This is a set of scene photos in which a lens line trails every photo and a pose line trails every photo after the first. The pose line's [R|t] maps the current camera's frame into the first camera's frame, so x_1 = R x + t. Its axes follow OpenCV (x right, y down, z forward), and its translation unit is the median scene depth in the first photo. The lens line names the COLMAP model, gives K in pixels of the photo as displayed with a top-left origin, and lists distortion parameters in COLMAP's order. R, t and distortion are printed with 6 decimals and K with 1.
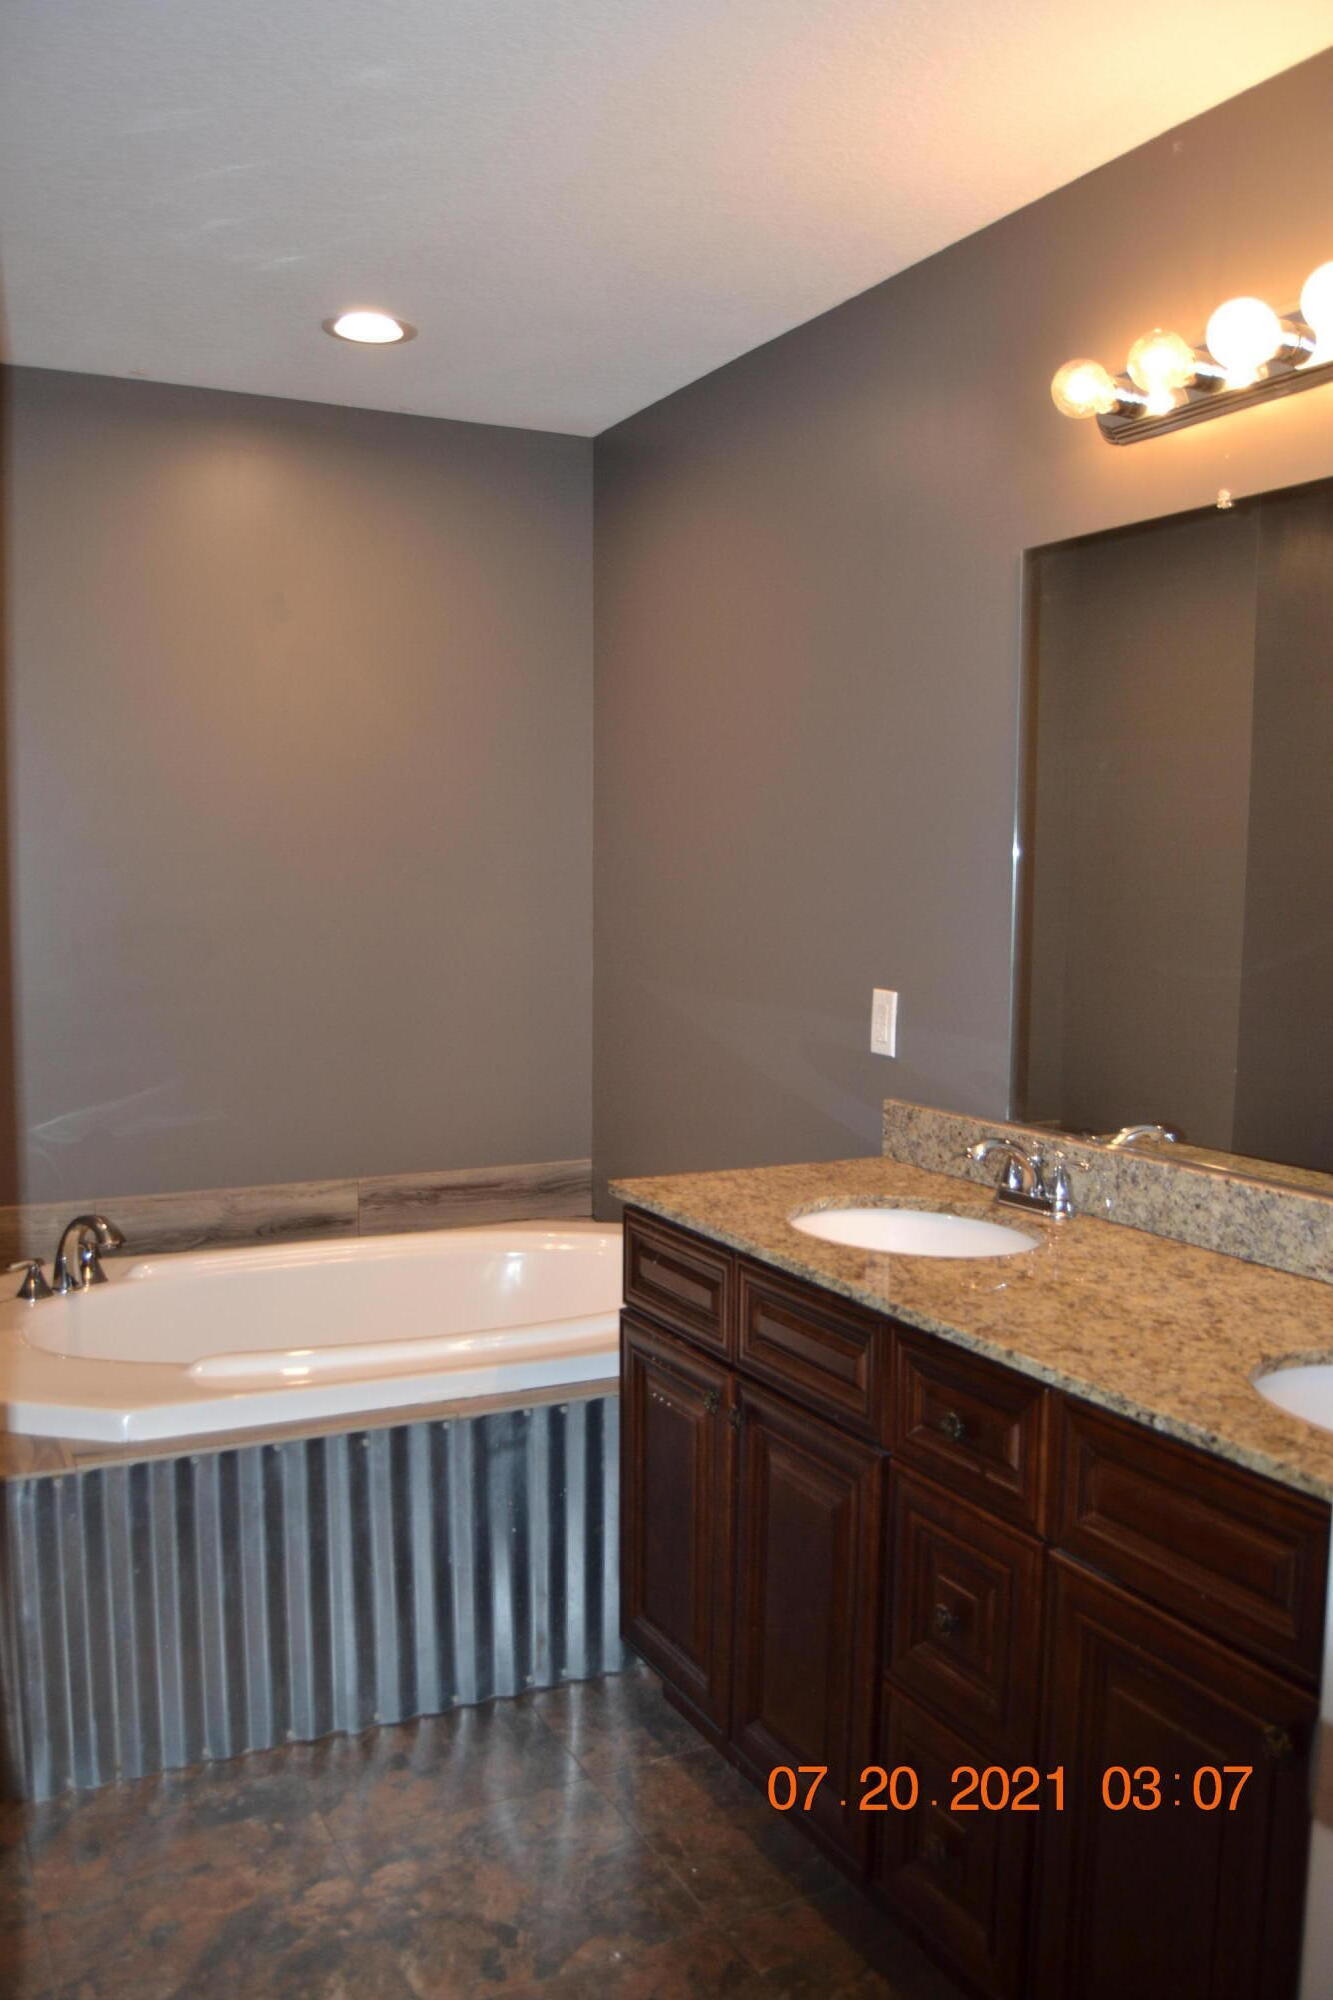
lens RADIAL K [[1672.0, 0, 666.5], [0, 1672.0, 1000.0], [0, 0, 1]] dist [-0.091342, 0.045416]
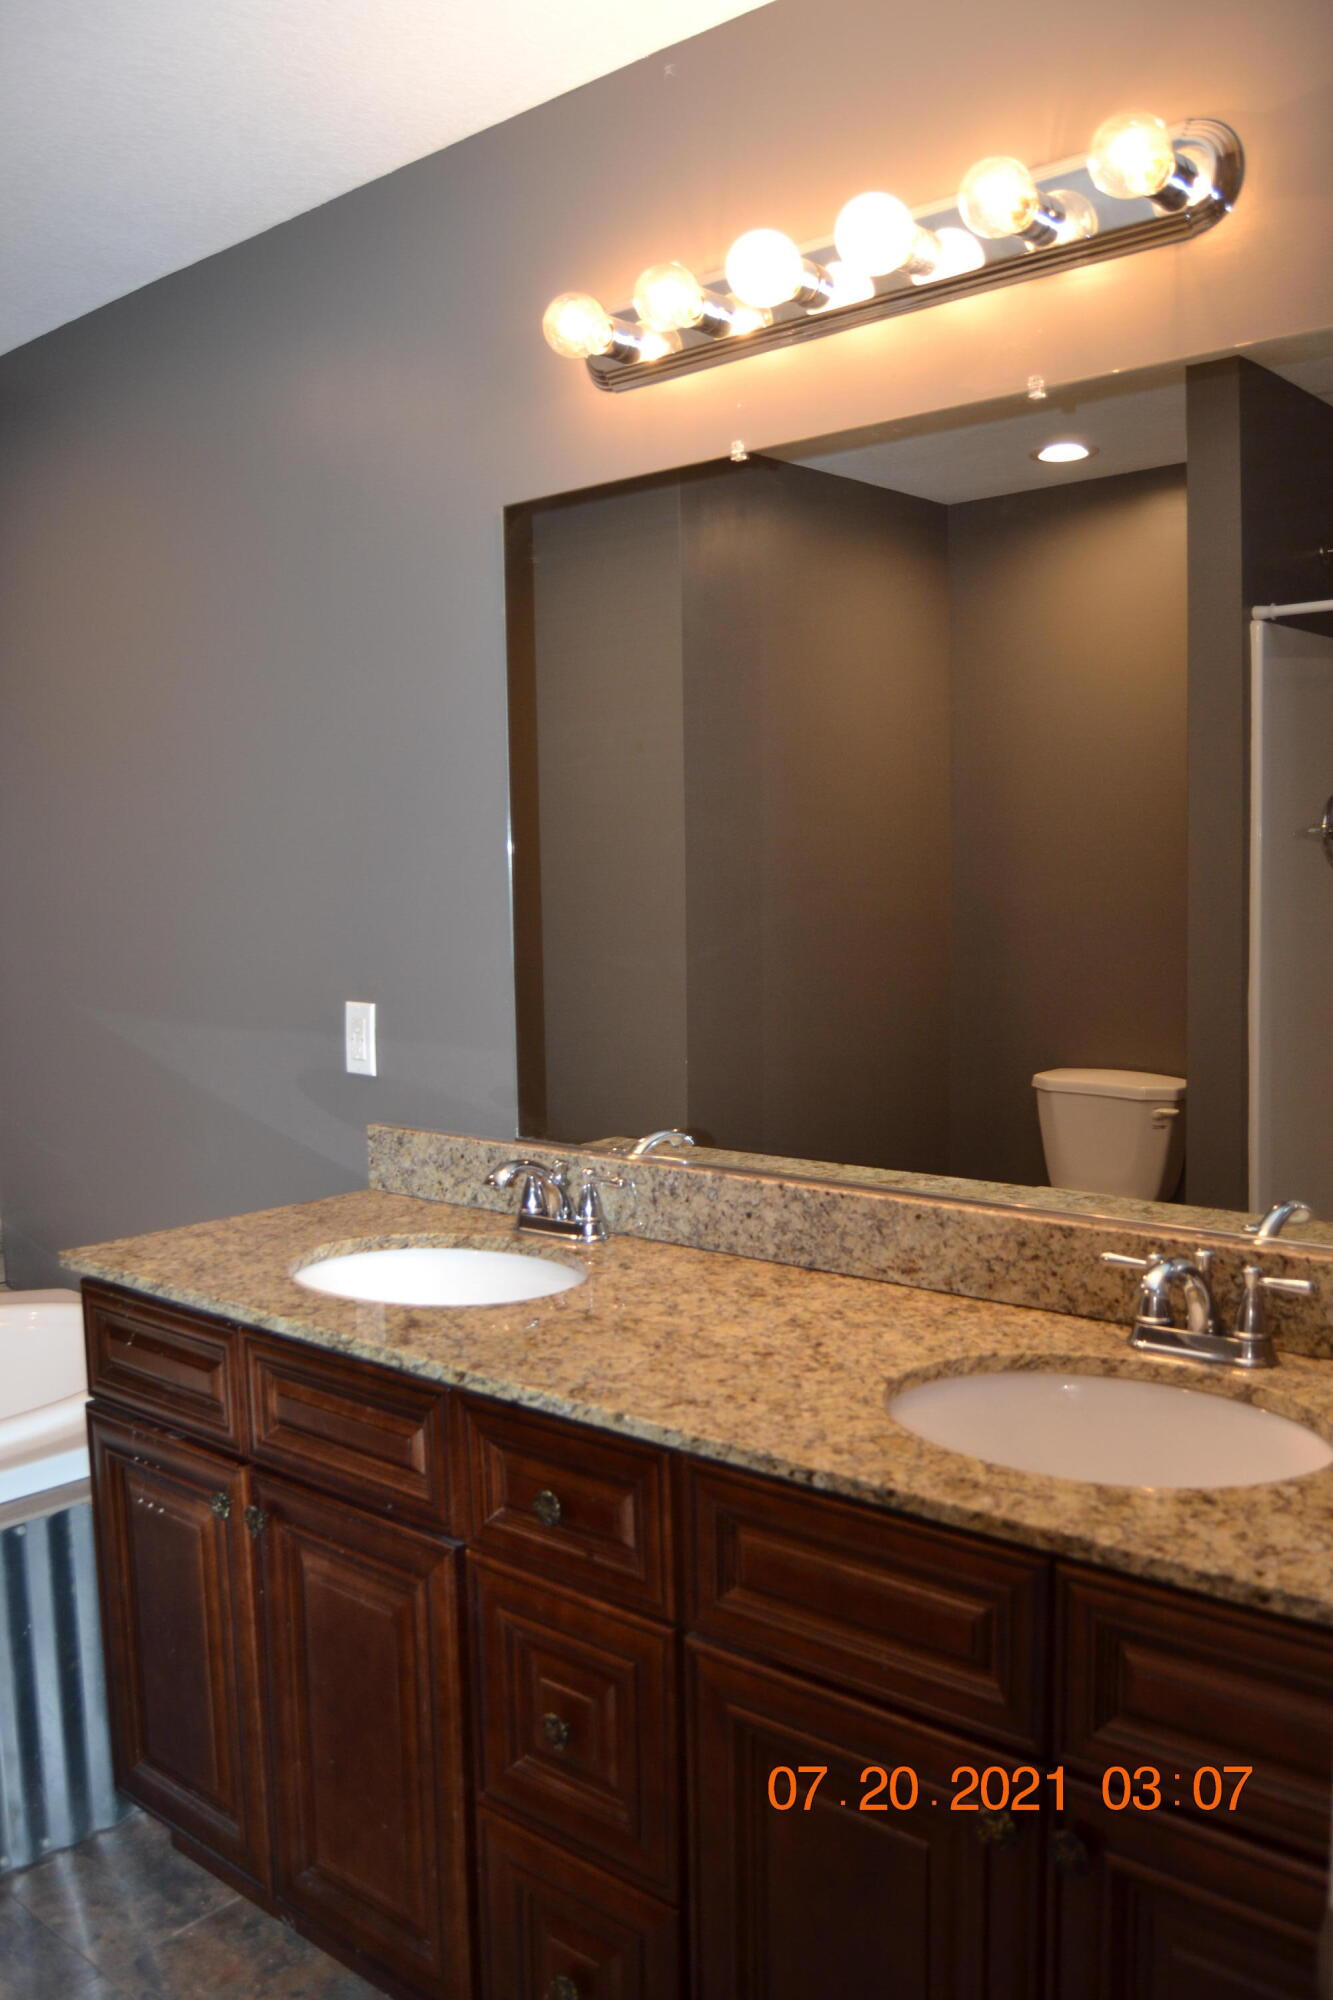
lens RADIAL K [[1672.0, 0, 666.5], [0, 1672.0, 1000.0], [0, 0, 1]] dist [-0.091342, 0.045416]
pose [[0.927801, -0.061601, 0.367955, -0.058387], [0.062120, 0.998014, 0.010447, -0.008166], [-0.367868, 0.013164, 0.929785, 0.146610]]
